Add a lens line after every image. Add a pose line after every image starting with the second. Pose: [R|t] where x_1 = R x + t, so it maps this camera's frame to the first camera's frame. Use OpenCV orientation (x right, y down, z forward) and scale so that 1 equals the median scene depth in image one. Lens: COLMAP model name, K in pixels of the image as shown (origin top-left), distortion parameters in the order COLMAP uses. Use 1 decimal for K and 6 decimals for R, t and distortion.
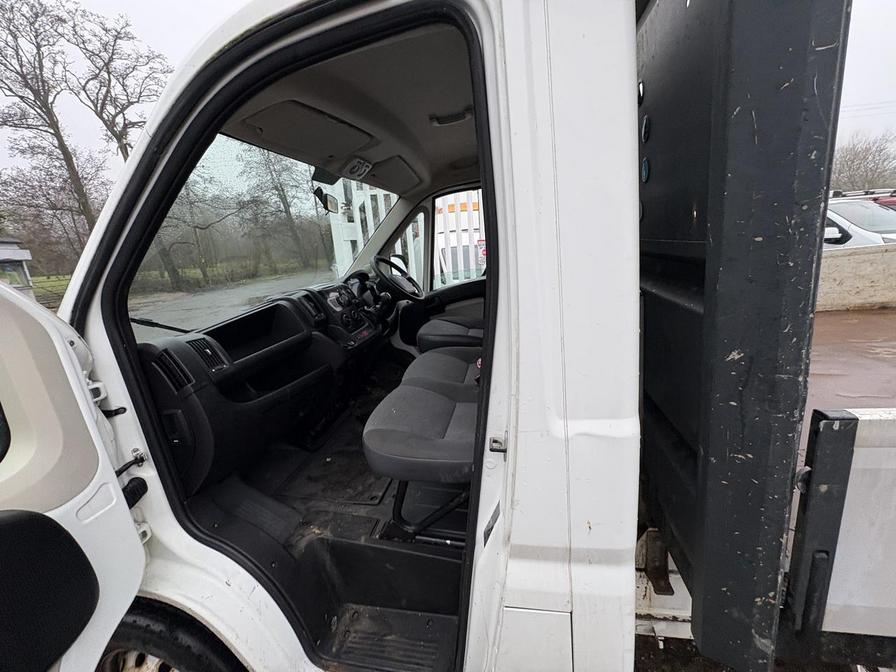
lens RADIAL K [[356.1, 0, 448.2], [0, 356.1, 336.4], [0, 0, 1]] dist [-0.000889, 0.000481]
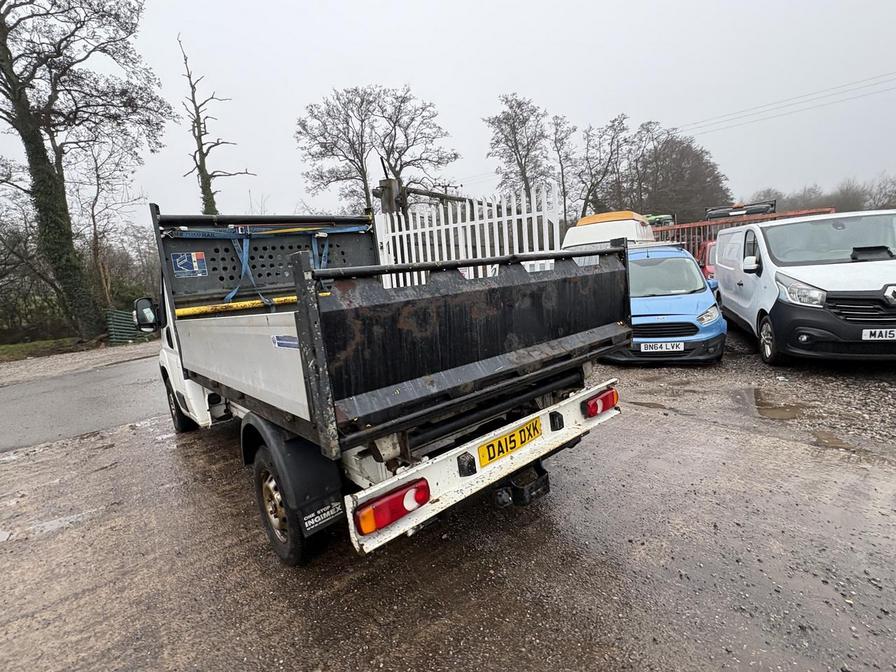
lens RADIAL K [[431.6, 0, 448.7], [0, 431.6, 333.8], [0, 0, 1]] dist [0.000273, 0.000227]
pose [[0.773657, 0.094618, -0.626500, 1.196460], [-0.129360, 0.991547, -0.009994, -0.012426], [0.620259, 0.088776, 0.779357, -0.225035]]
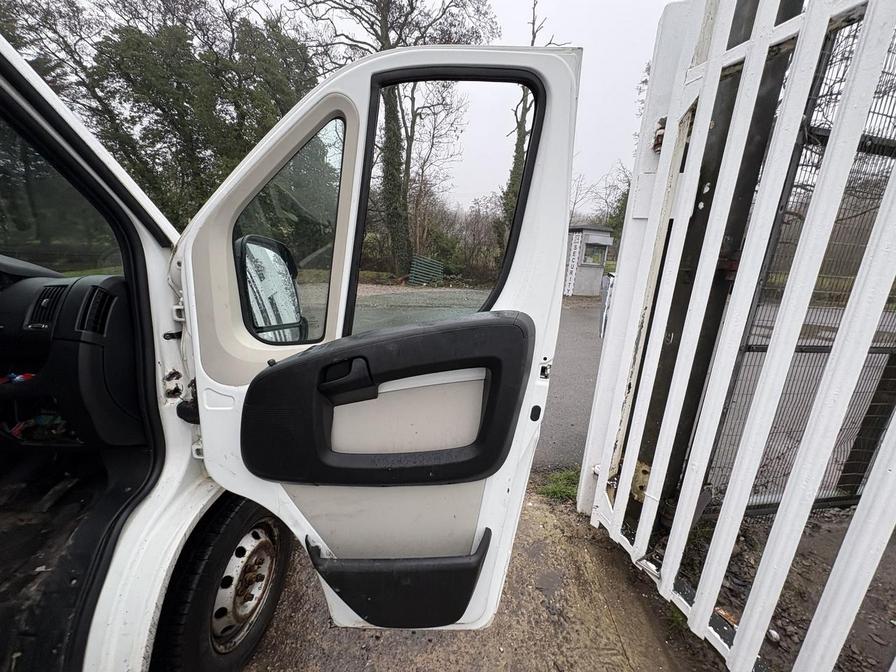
lens RADIAL K [[356.1, 0, 447.6], [0, 356.1, 336.9], [0, 0, 1]] dist [-0.000889, 0.000481]
pose [[0.109194, 0.311843, -0.943838, 0.120365], [-0.311193, 0.912510, 0.265489, -0.209266], [0.944053, 0.264726, 0.196684, 0.834331]]
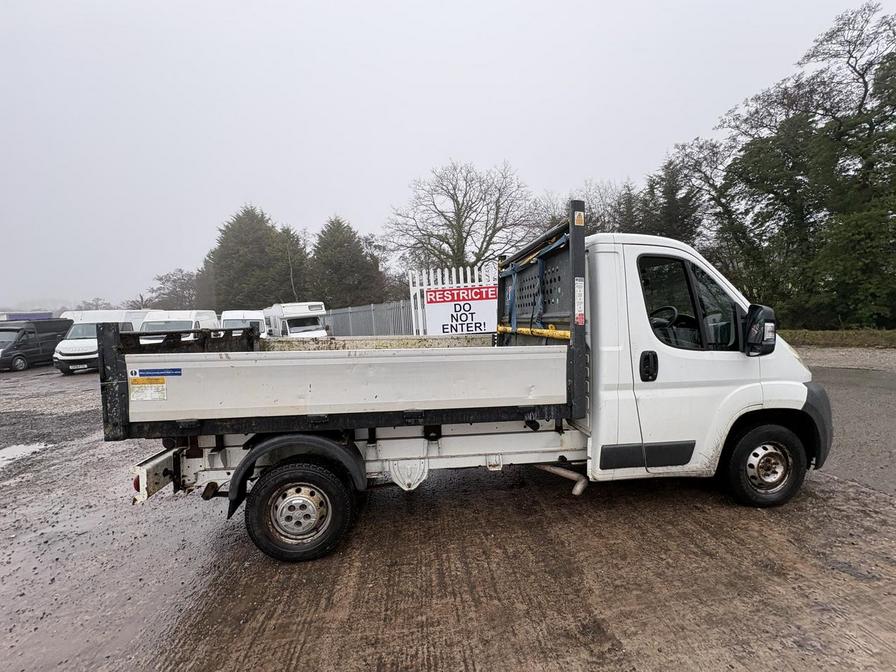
lens RADIAL K [[356.1, 0, 447.7], [0, 356.1, 334.8], [0, 0, 1]] dist [-0.000889, 0.000481]
pose [[-0.946540, 0.136195, -0.292427, 0.626558], [0.040601, 0.949594, 0.310843, -0.340257], [0.320022, 0.282352, -0.904358, 1.146937]]
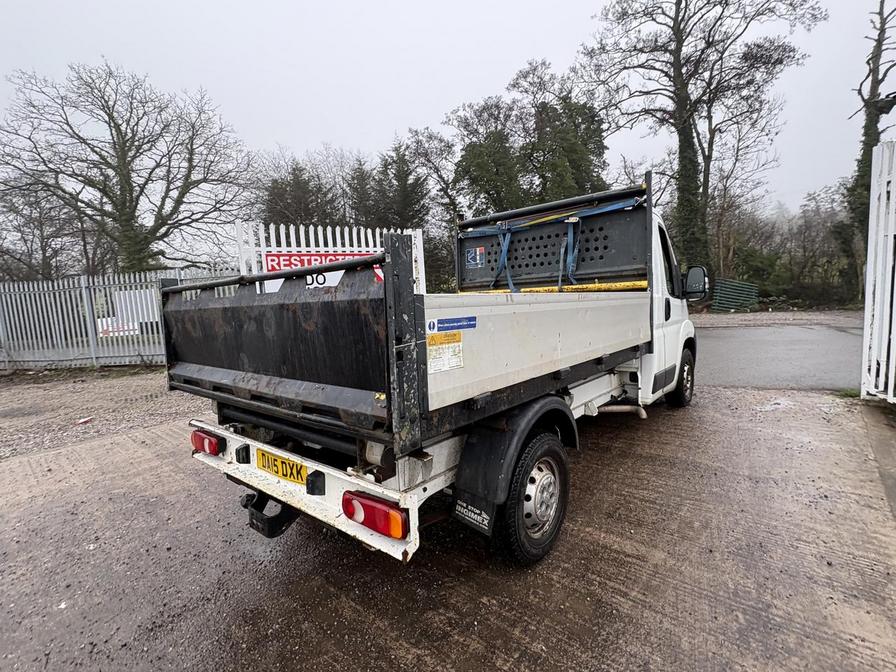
lens RADIAL K [[431.6, 0, 448.5], [0, 431.6, 334.8], [0, 0, 1]] dist [0.000273, 0.000227]
pose [[-0.484642, 0.191958, -0.853390, 1.251487], [-0.126628, 0.949949, 0.285590, -0.238730], [0.865499, 0.246472, -0.436078, 0.699226]]
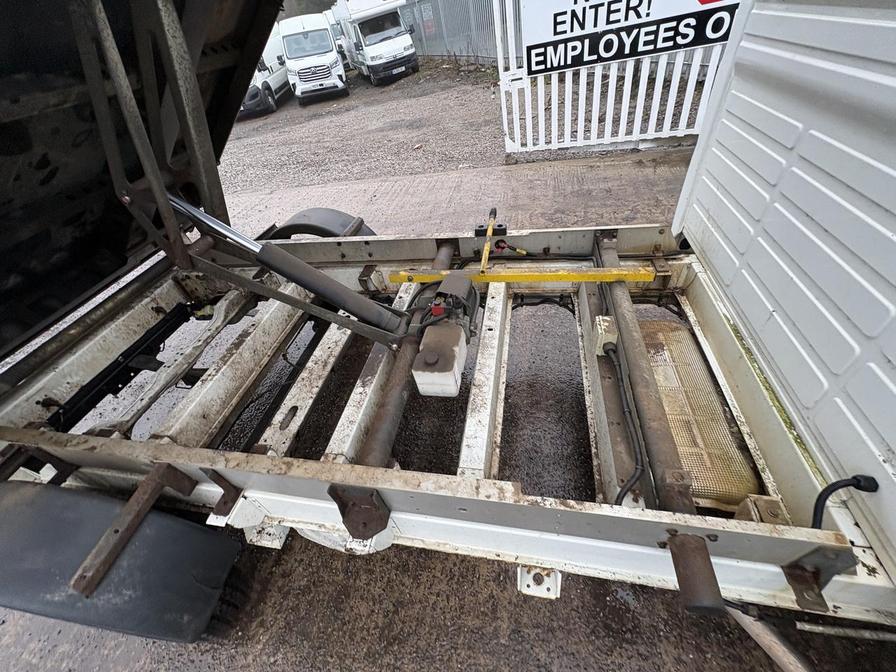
lens RADIAL K [[356.1, 0, 448.5], [0, 356.1, 337.3], [0, 0, 1]] dist [-0.000889, 0.000481]
pose [[-0.968860, 0.181699, 0.168216, 0.352263], [0.239648, 0.517197, 0.821630, -0.192900], [0.062289, 0.836357, -0.544635, 0.594972]]
